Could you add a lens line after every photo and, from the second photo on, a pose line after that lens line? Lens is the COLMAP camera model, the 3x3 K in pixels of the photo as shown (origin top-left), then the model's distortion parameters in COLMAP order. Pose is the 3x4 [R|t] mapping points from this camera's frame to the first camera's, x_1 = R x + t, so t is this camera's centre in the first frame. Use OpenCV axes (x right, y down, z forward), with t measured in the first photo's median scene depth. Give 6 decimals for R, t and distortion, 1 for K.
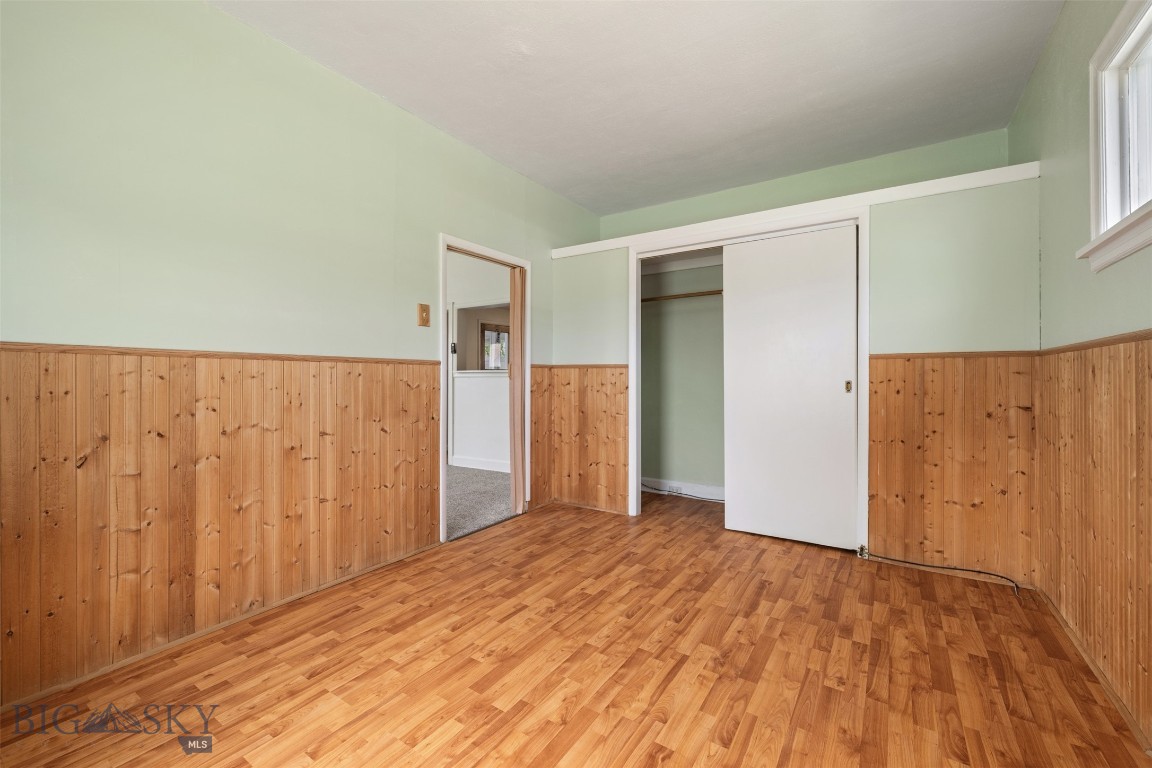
lens RADIAL K [[478.0, 0, 577.4], [0, 478.0, 381.4], [0, 0, 1]] dist [-0.001311, 0.000386]
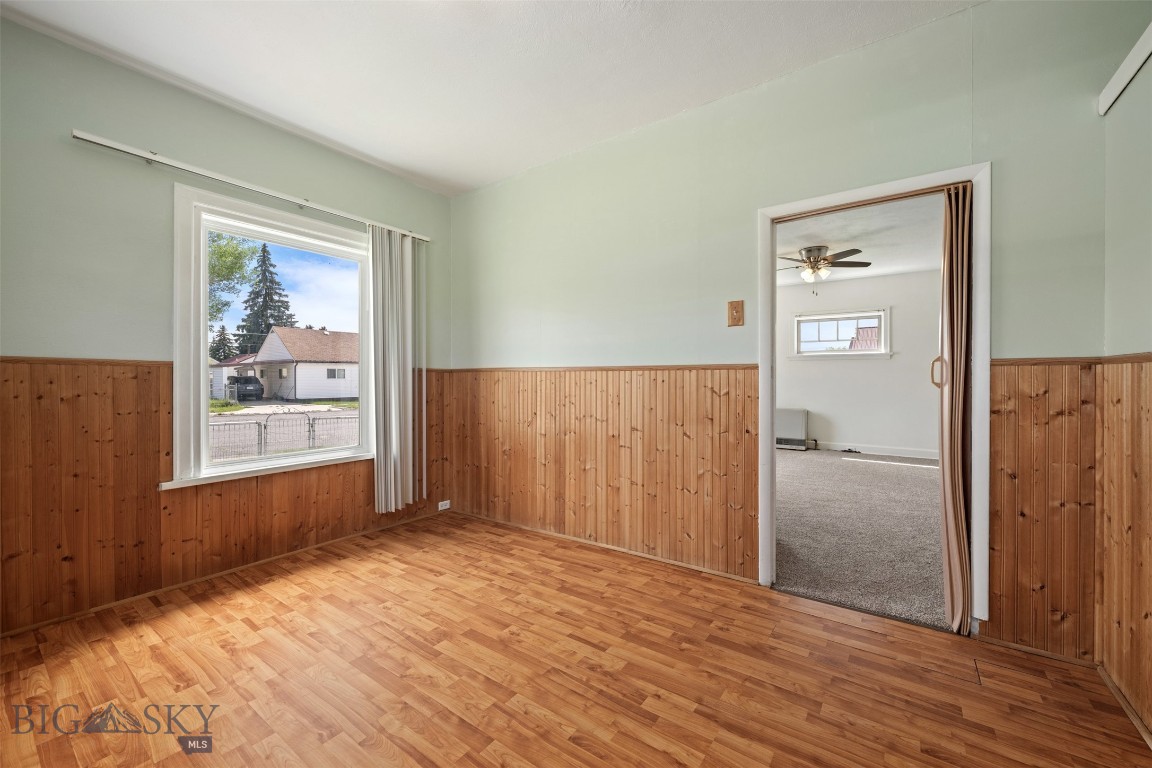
lens RADIAL K [[458.7, 0, 568.9], [0, 458.7, 385.9], [0, 0, 1]] dist [-0.001724, 0.000102]
pose [[-0.051230, 0.012272, -0.998611, 0.722343], [-0.007121, 0.999895, 0.012653, -0.017133], [0.998661, 0.007759, -0.051137, 0.979925]]
